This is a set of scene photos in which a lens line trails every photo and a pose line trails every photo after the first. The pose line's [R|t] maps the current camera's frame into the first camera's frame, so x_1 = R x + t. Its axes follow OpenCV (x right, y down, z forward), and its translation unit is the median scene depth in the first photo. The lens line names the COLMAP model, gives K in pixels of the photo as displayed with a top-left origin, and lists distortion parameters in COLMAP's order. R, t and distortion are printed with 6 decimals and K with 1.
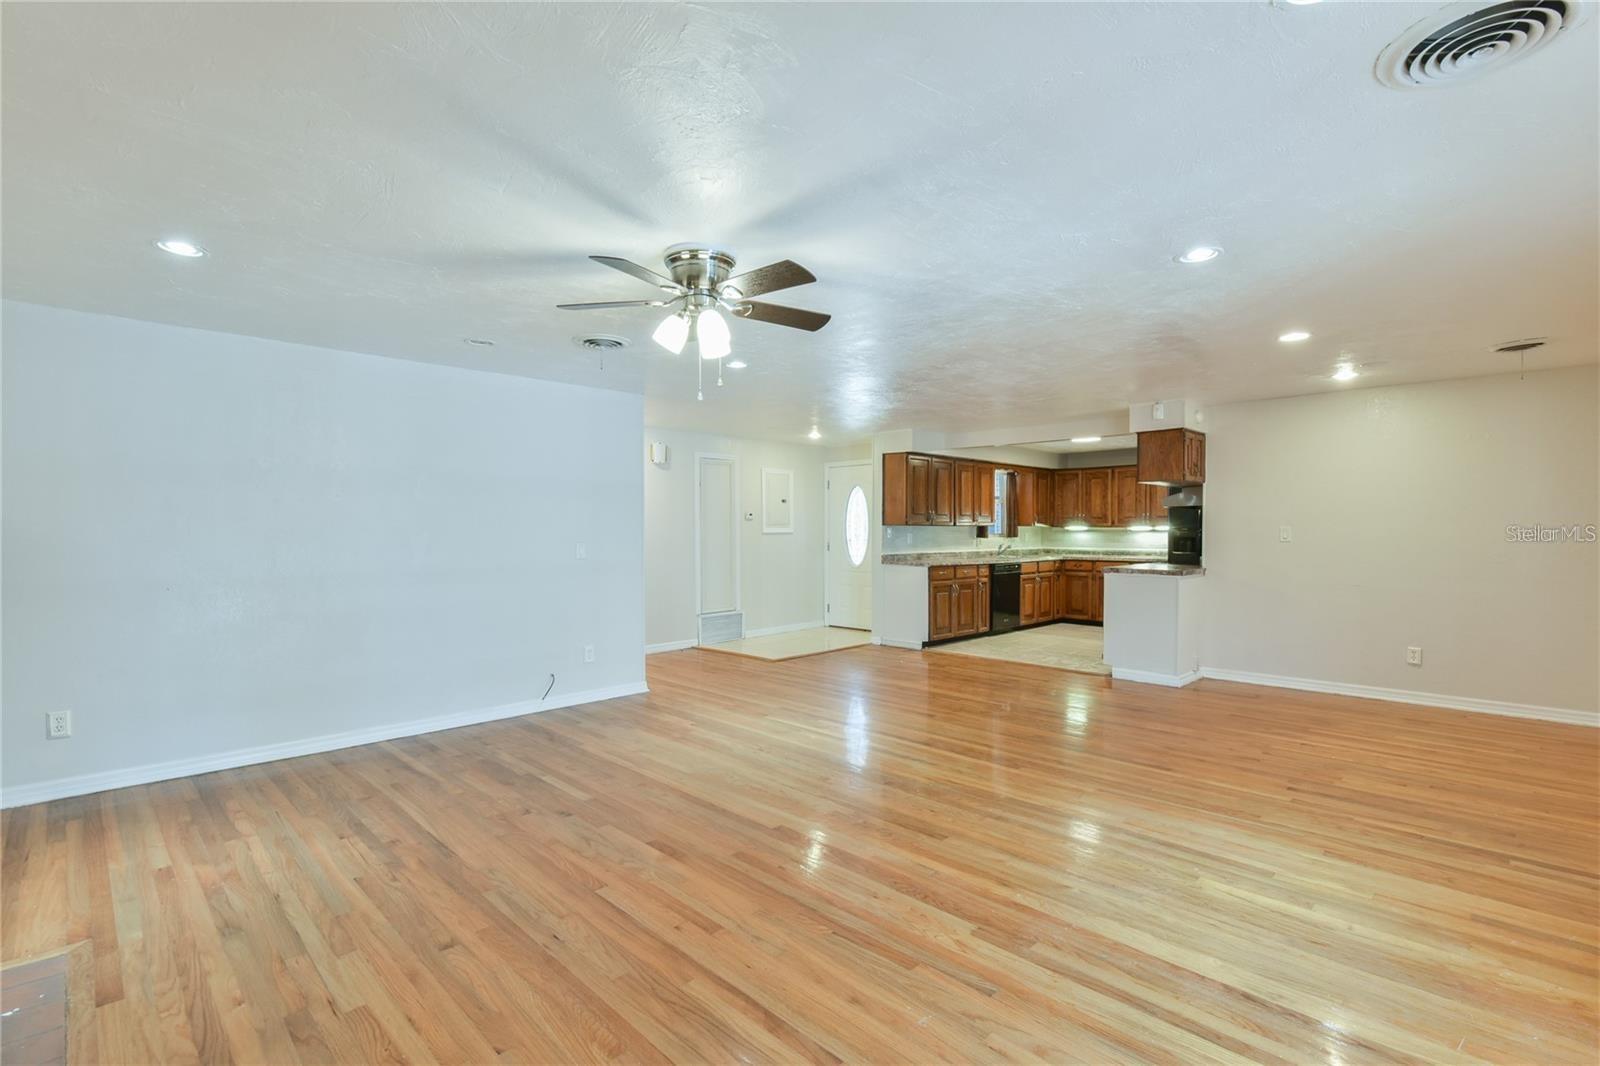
lens RADIAL K [[733.4, 0, 819.1], [0, 733.4, 536.0], [0, 0, 1]] dist [-0.007365, -0.002048]
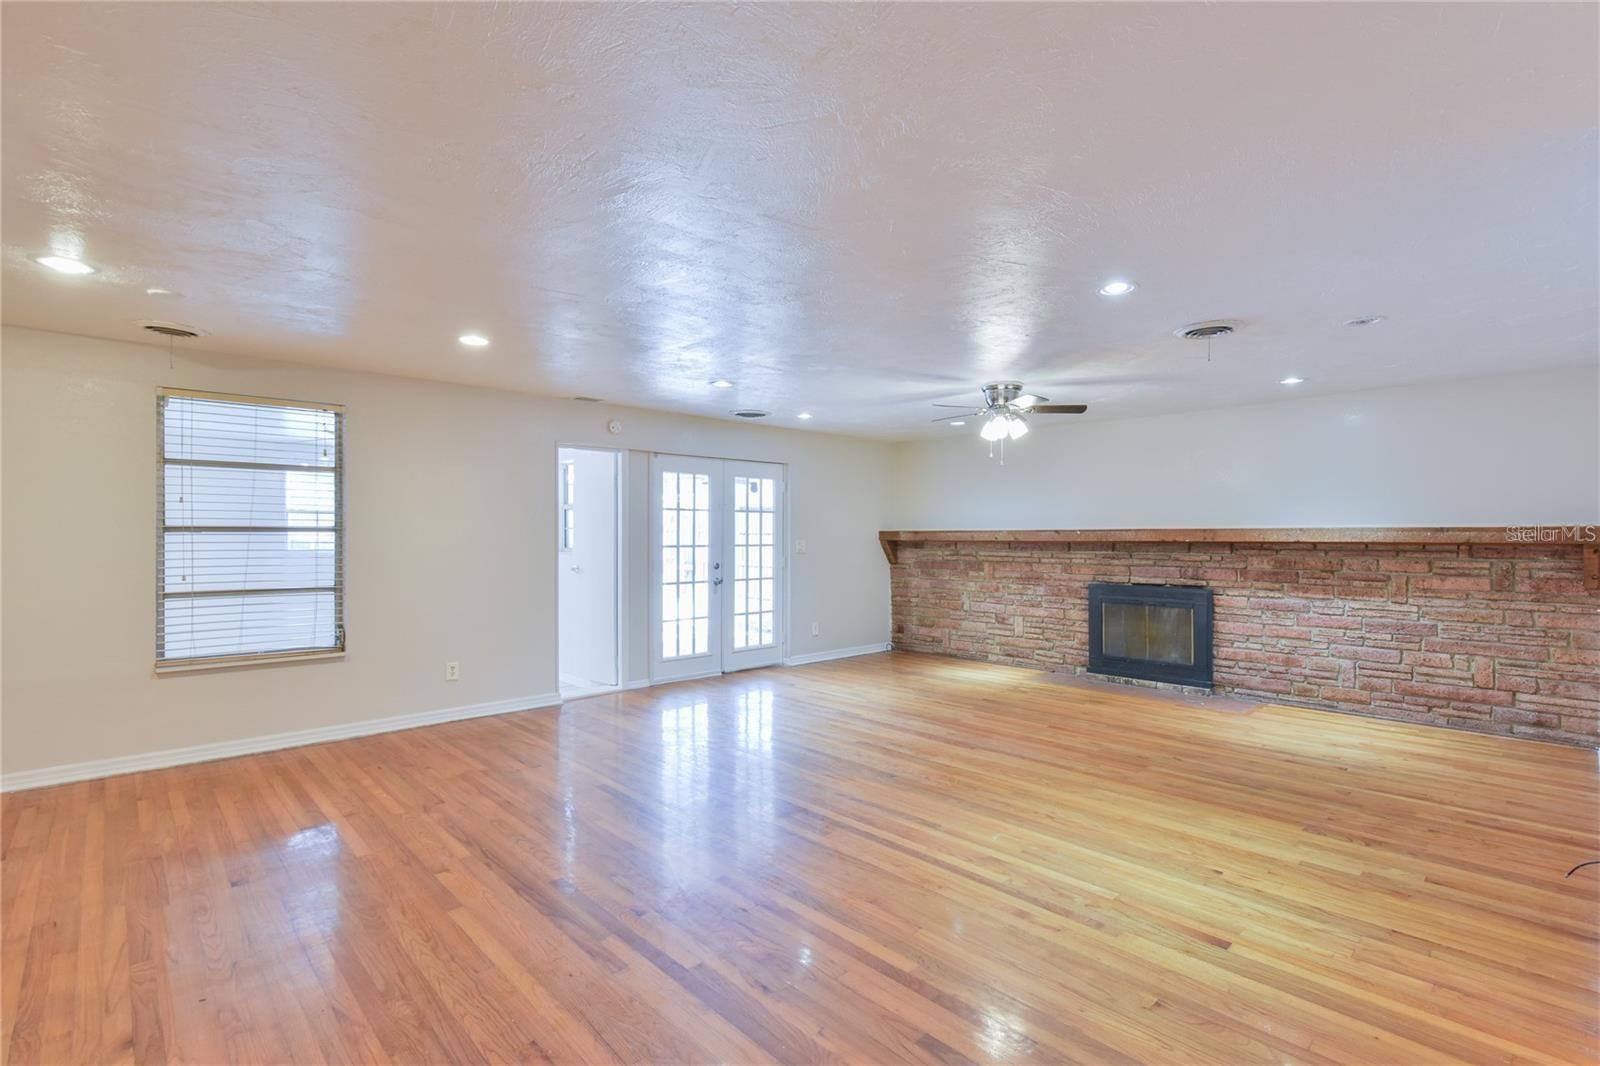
lens RADIAL K [[750.1, 0, 811.0], [0, 750.1, 538.6], [0, 0, 1]] dist [-0.008914, -0.000152]
pose [[-0.999073, -0.001634, 0.043012, 0.070324], [-0.001010, 0.999894, 0.014545, -0.009906], [-0.043031, 0.014488, -0.998969, 0.888491]]
